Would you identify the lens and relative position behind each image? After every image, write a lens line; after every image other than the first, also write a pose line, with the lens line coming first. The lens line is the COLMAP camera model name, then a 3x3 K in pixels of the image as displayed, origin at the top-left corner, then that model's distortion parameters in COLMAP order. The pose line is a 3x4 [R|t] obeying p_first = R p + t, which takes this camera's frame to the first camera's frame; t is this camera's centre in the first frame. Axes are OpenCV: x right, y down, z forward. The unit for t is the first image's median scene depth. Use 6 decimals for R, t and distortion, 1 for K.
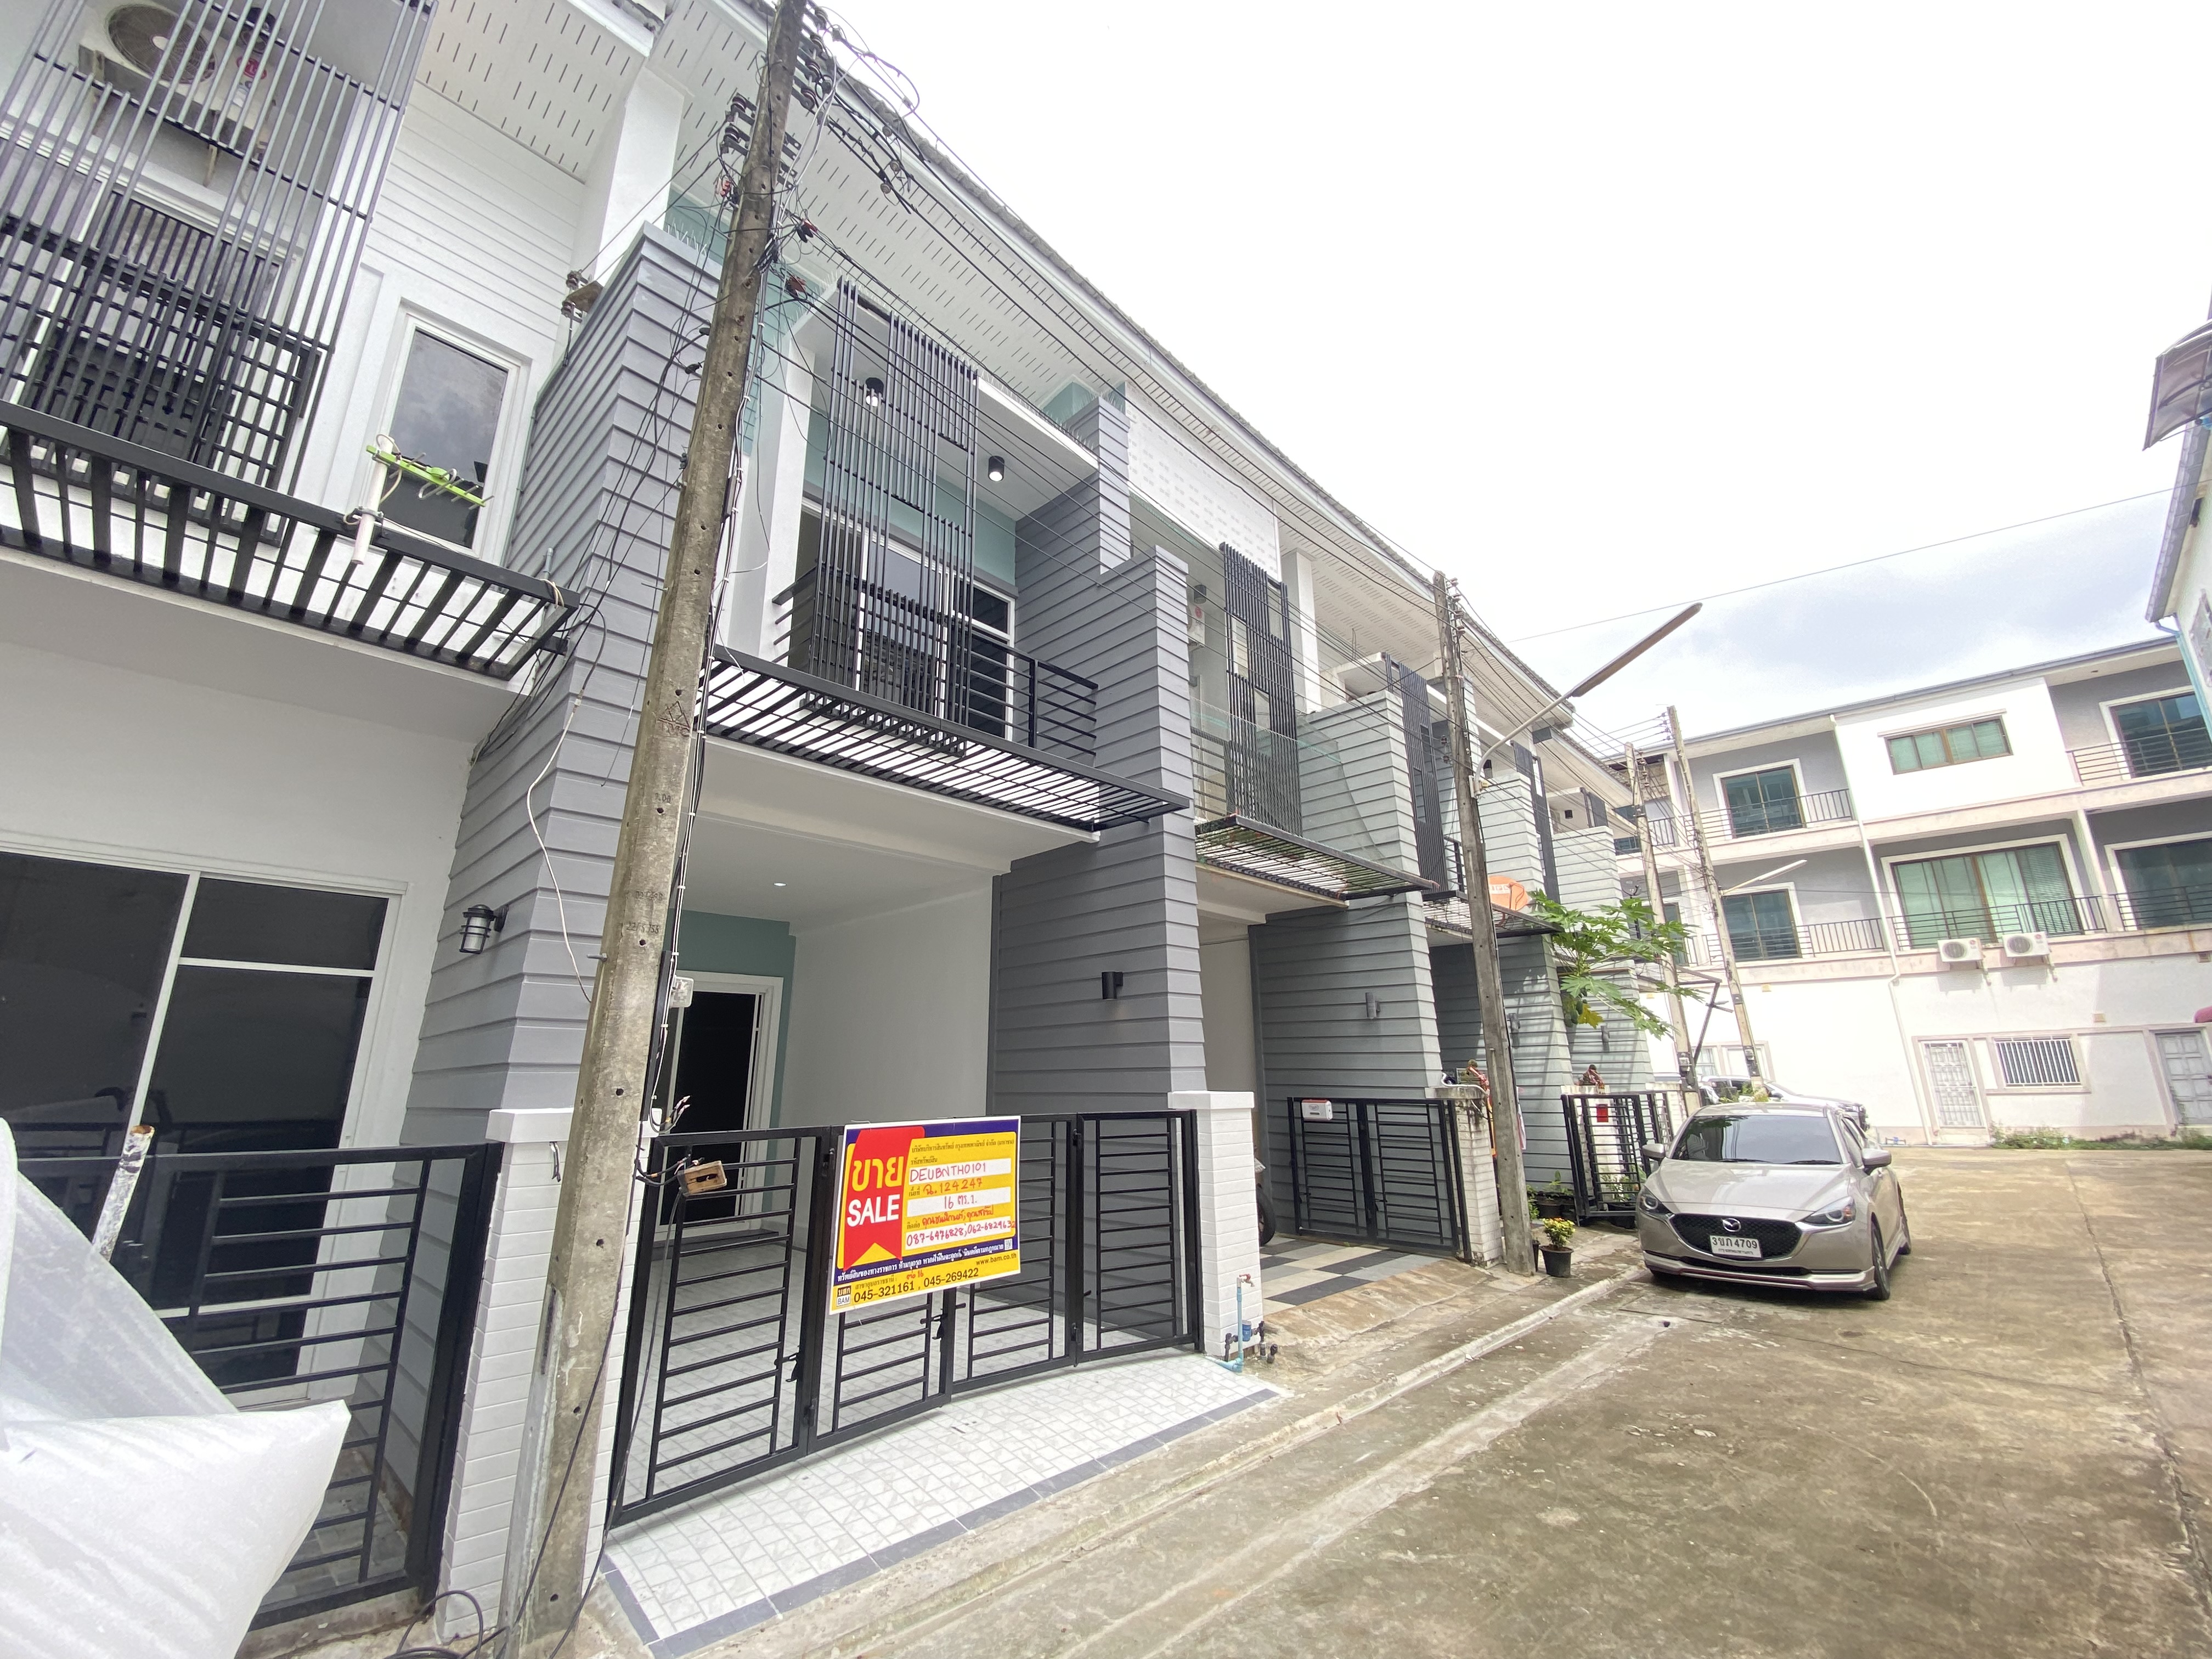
lens RADIAL K [[900.5, 0, 1103.1], [0, 900.5, 826.8], [0, 0, 1]] dist [0.016854, -0.018542]
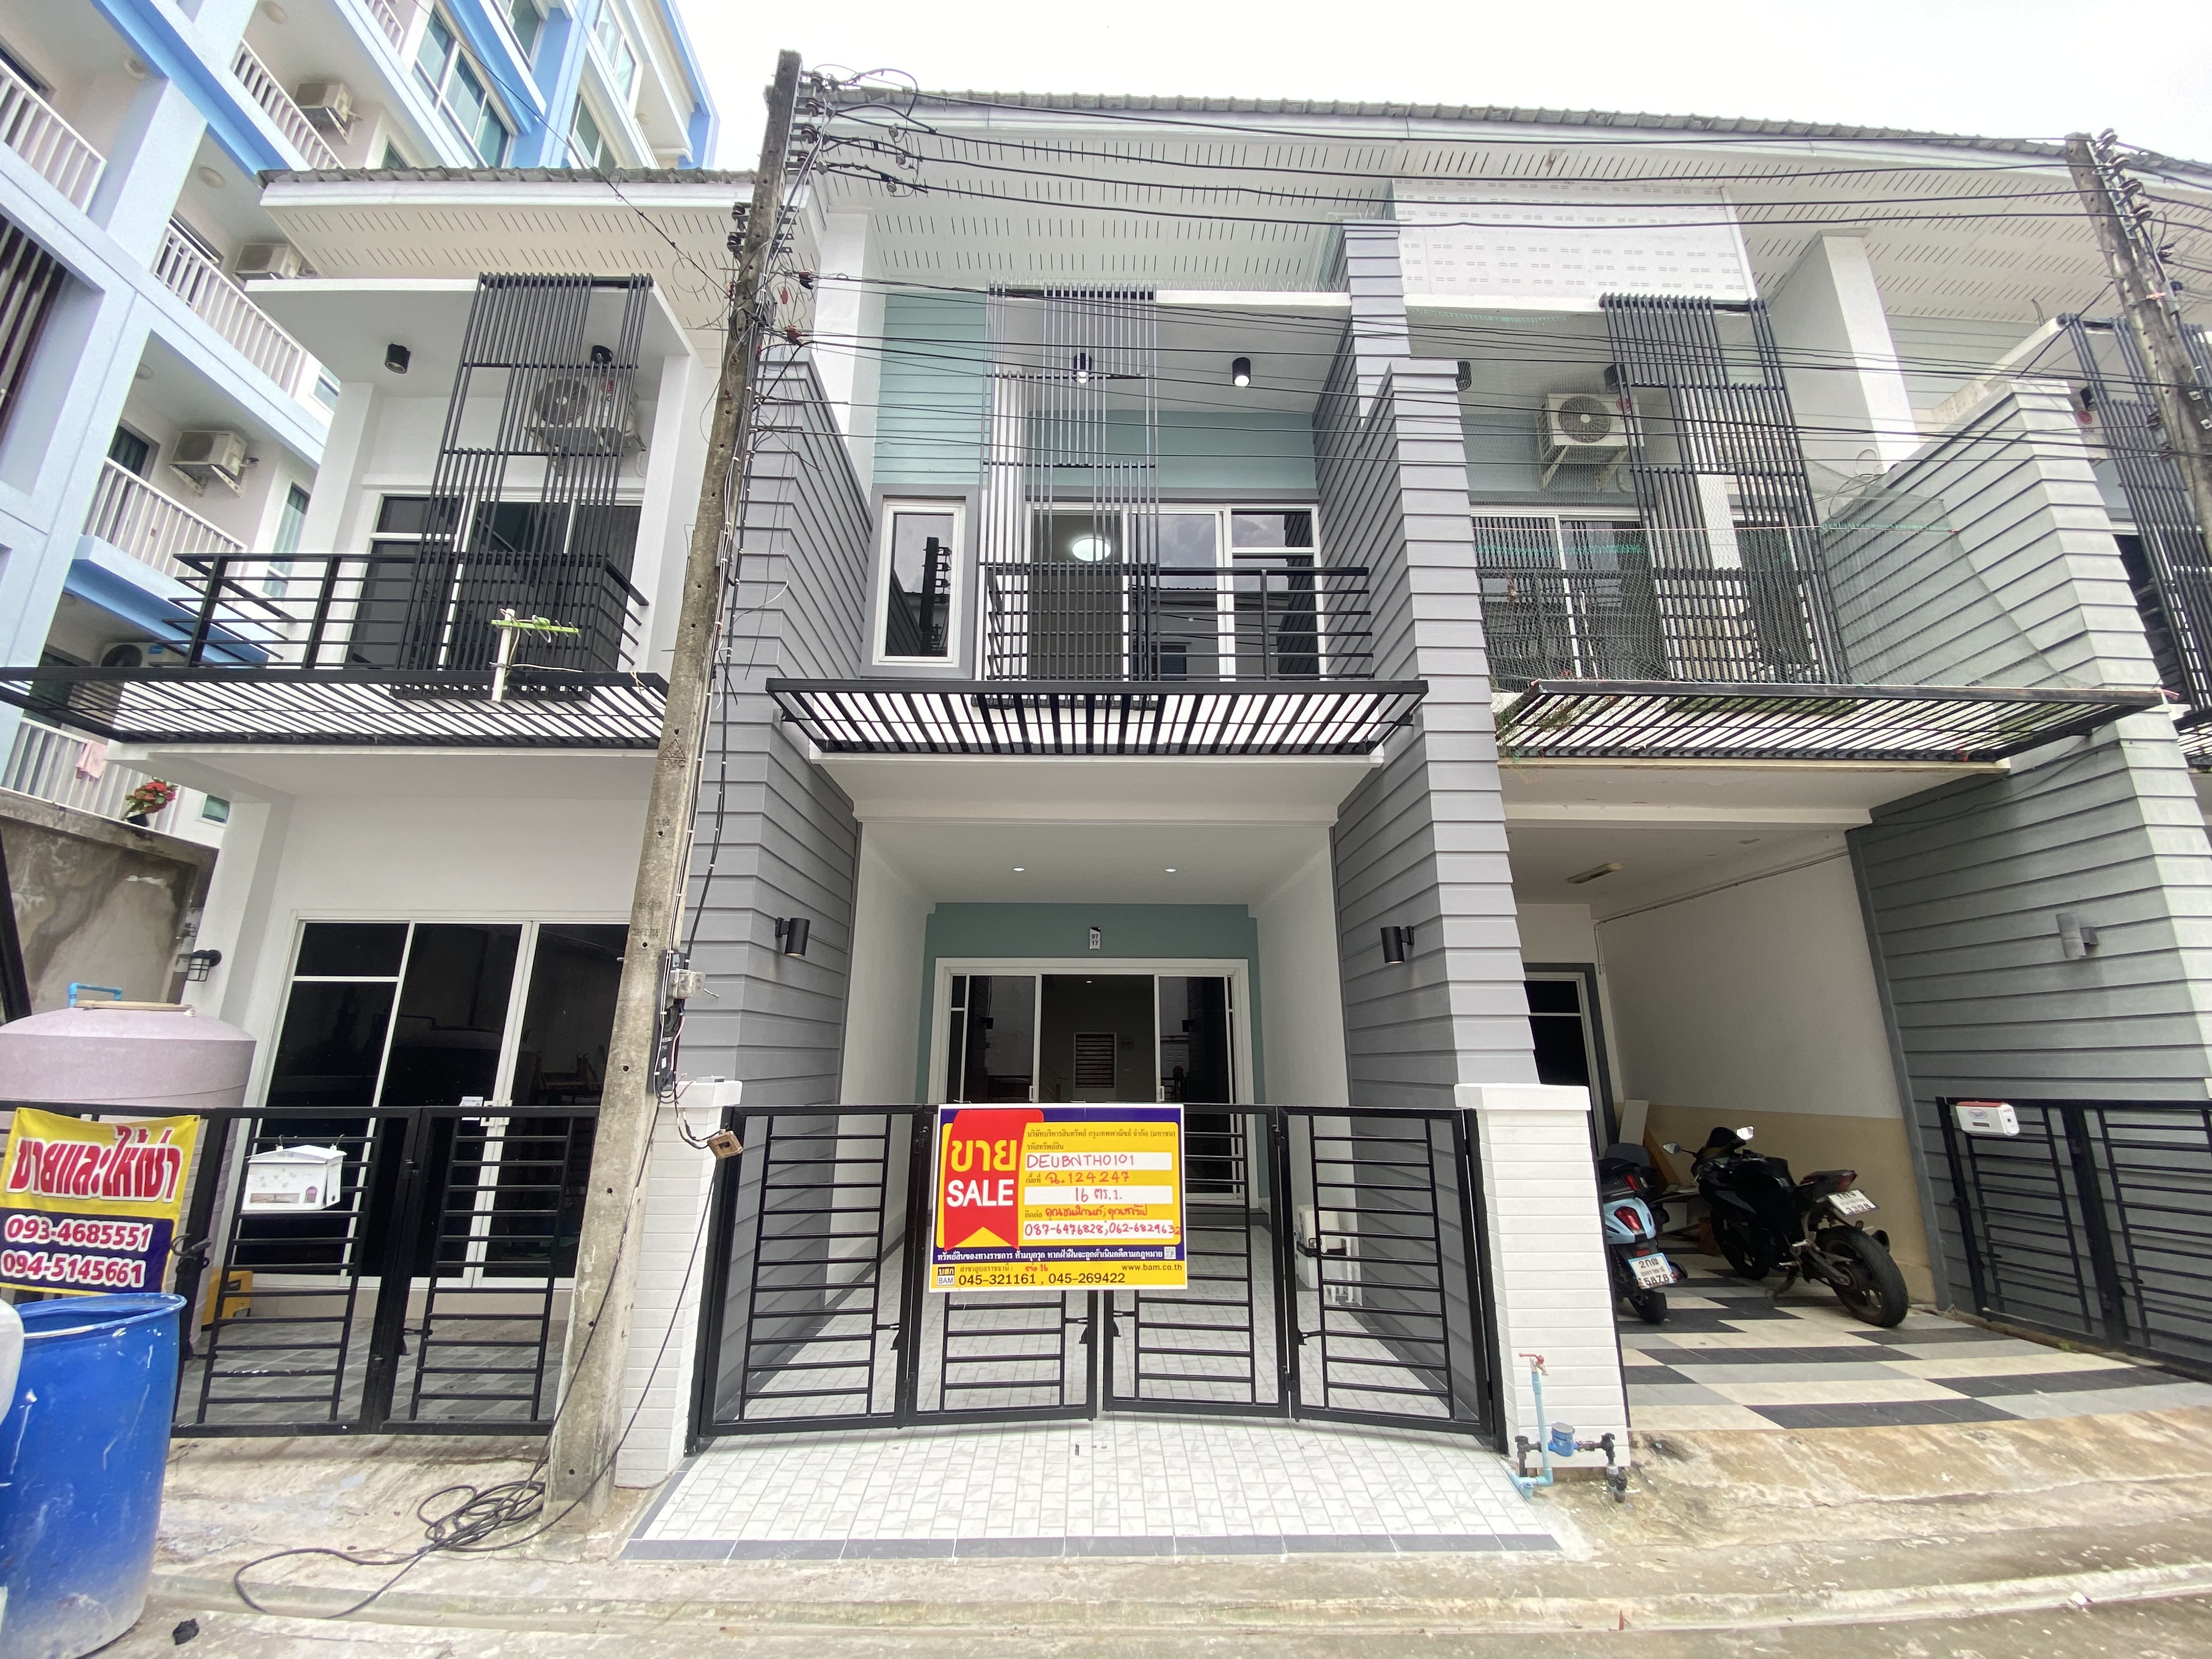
lens RADIAL K [[903.4, 0, 1104.6], [0, 903.4, 826.1], [0, 0, 1]] dist [0.033705, -0.030028]
pose [[0.709334, -0.169615, -0.684160, 0.555368], [0.182574, 0.981703, -0.054089, 0.107685], [0.680817, -0.086543, 0.727323, 0.393993]]
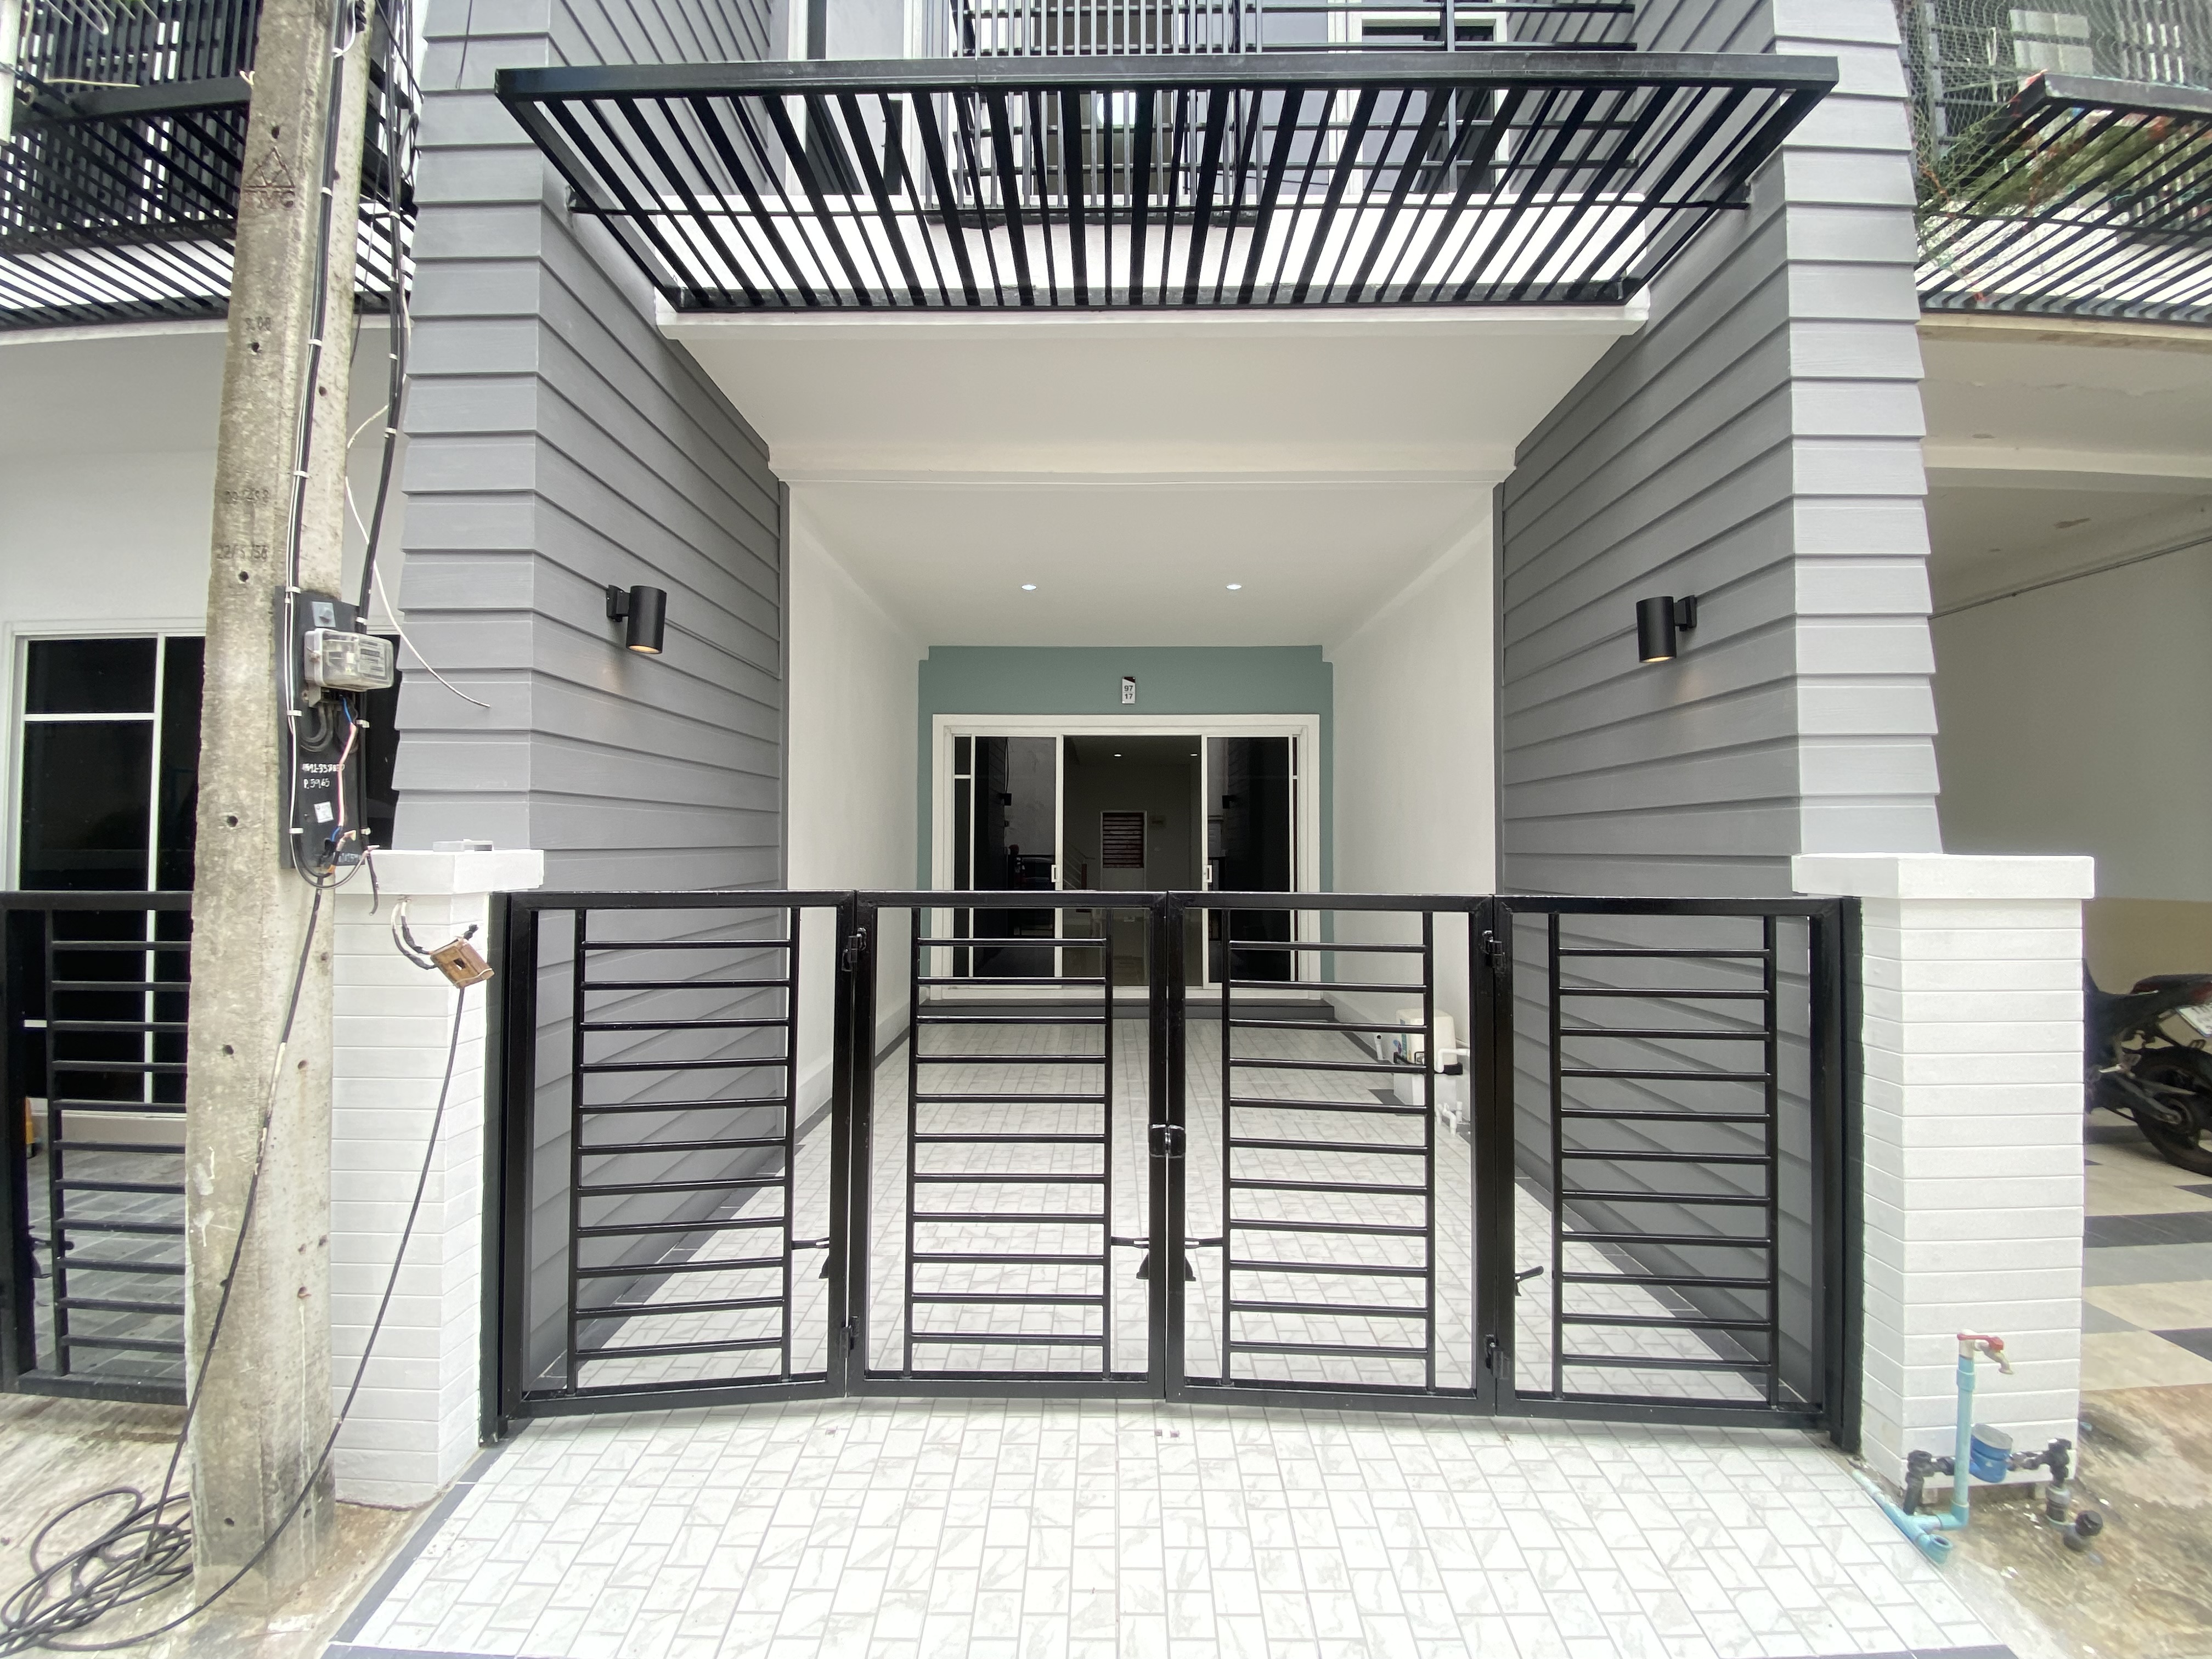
lens RADIAL K [[900.5, 0, 1103.1], [0, 900.5, 826.8], [0, 0, 1]] dist [0.016854, -0.018542]
pose [[0.689813, -0.007783, -0.723946, 0.211081], [0.188536, 0.967373, 0.169246, 0.208455], [0.699008, -0.253238, 0.668774, 0.685957]]
